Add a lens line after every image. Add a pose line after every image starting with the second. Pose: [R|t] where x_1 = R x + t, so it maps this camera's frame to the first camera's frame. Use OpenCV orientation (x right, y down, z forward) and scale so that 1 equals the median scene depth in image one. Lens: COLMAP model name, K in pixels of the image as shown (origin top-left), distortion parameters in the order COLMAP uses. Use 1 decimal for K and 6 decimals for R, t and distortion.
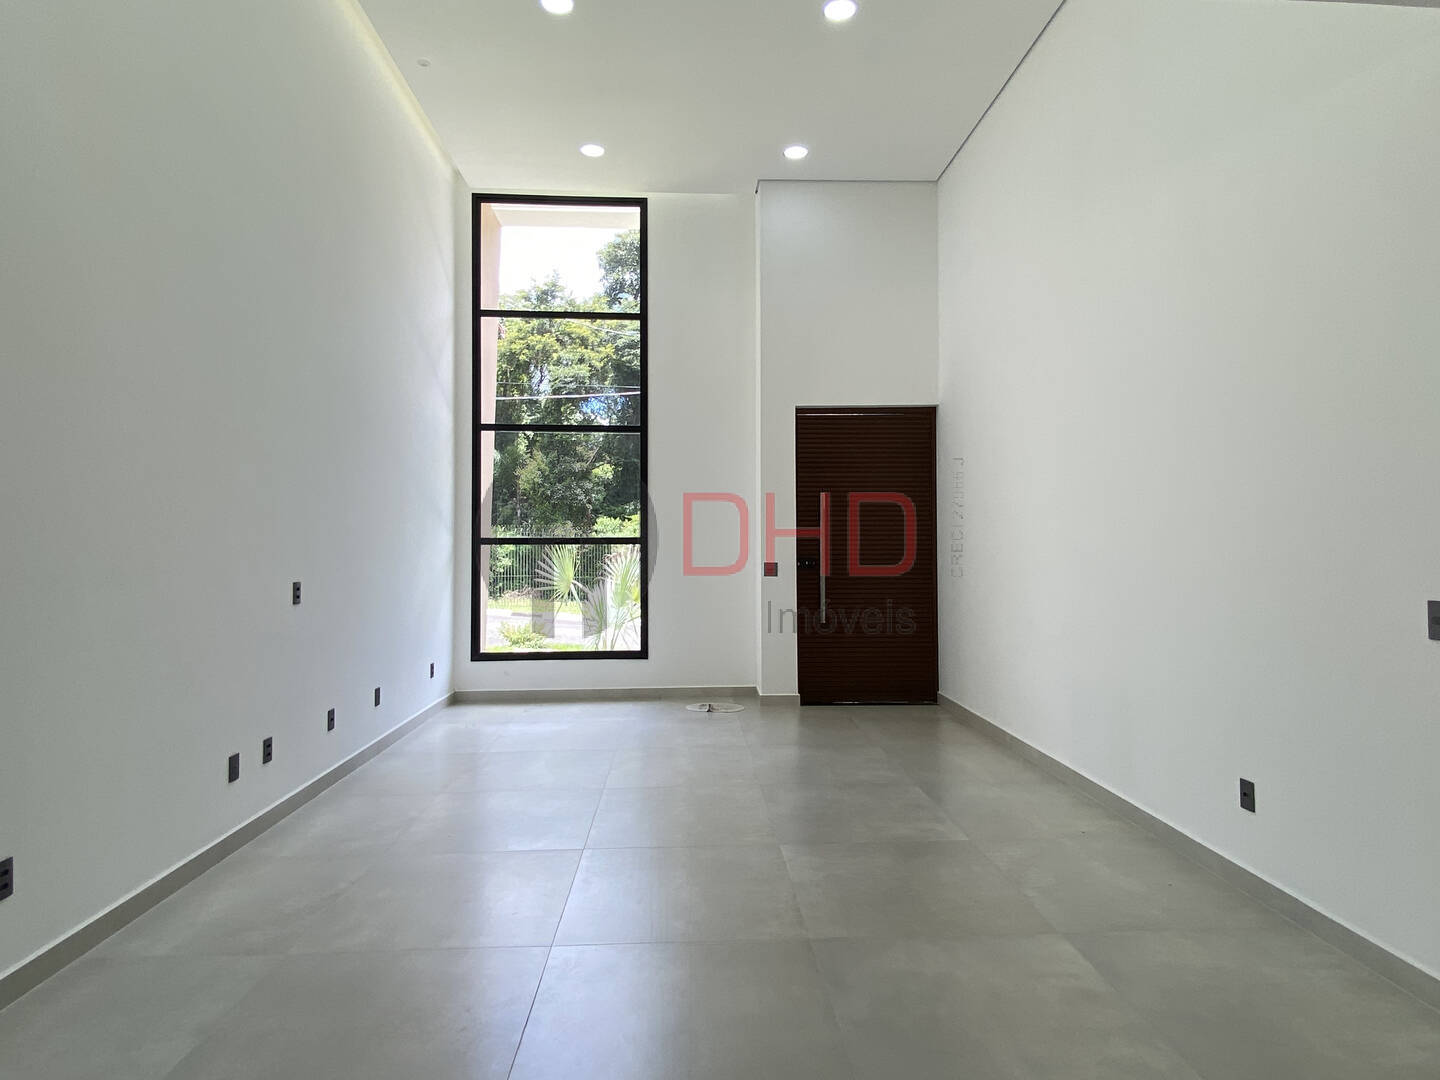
lens RADIAL K [[802.0, 0, 719.7], [0, 802.0, 530.2], [0, 0, 1]] dist [0.021594, -0.000397]
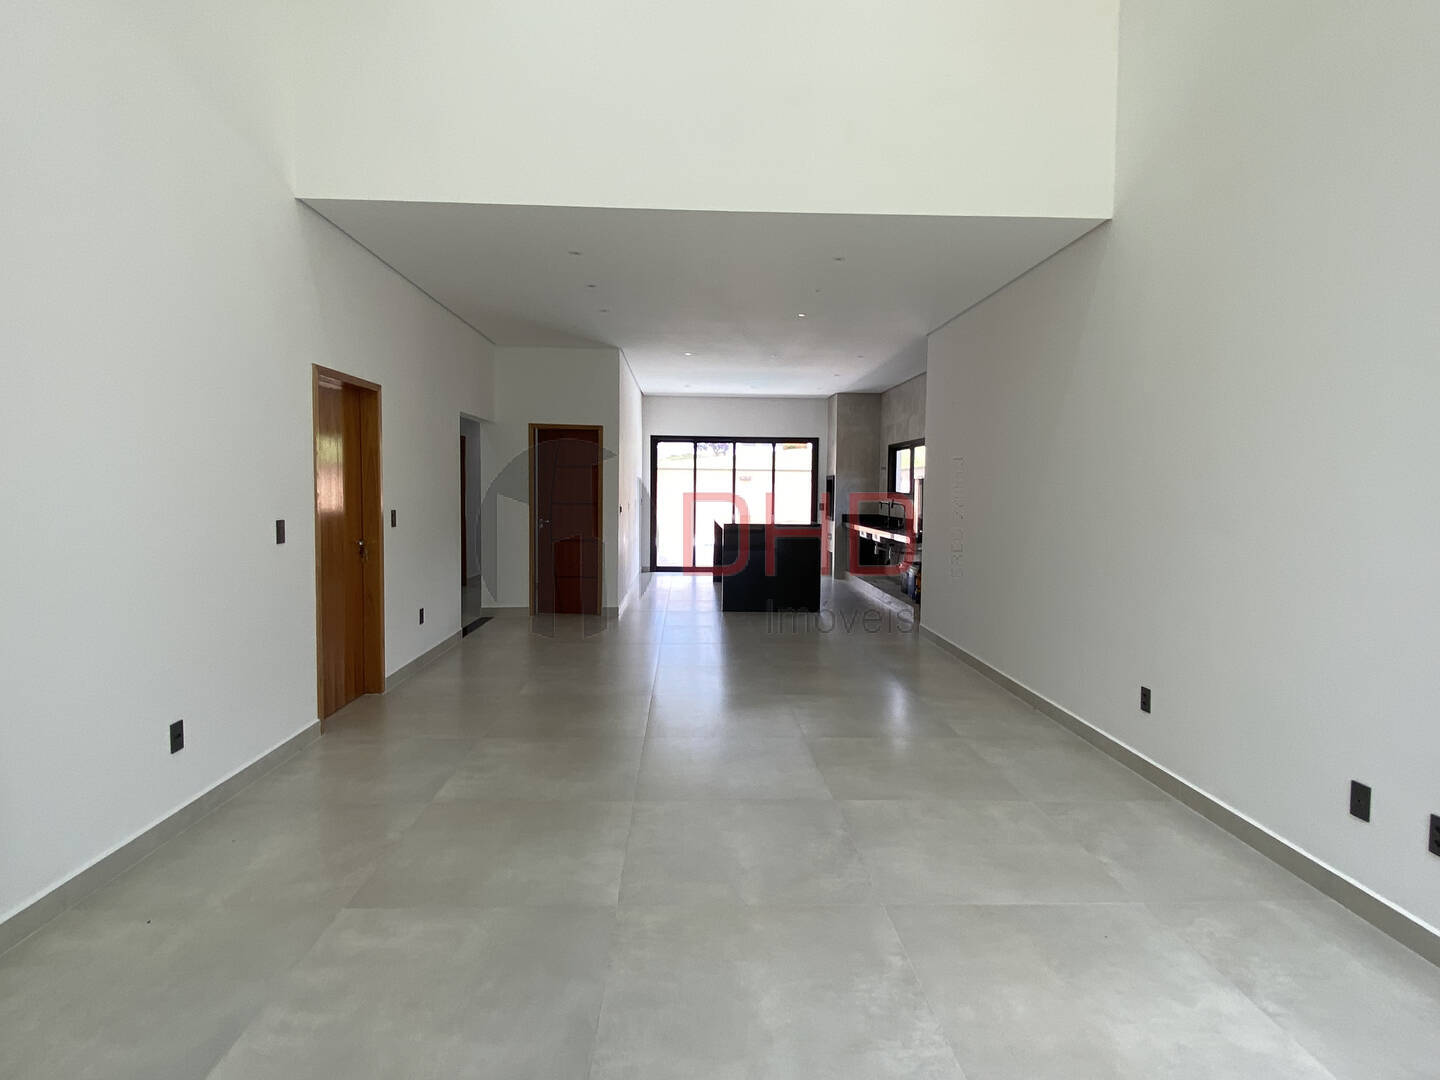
lens RADIAL K [[802.0, 0, 719.7], [0, 802.0, 530.2], [0, 0, 1]] dist [0.021594, -0.000397]
pose [[-0.999961, -0.008775, -0.000718, -0.008346], [-0.008794, 0.999417, 0.033004, 0.015107], [0.000428, 0.033009, -0.999455, 0.926297]]
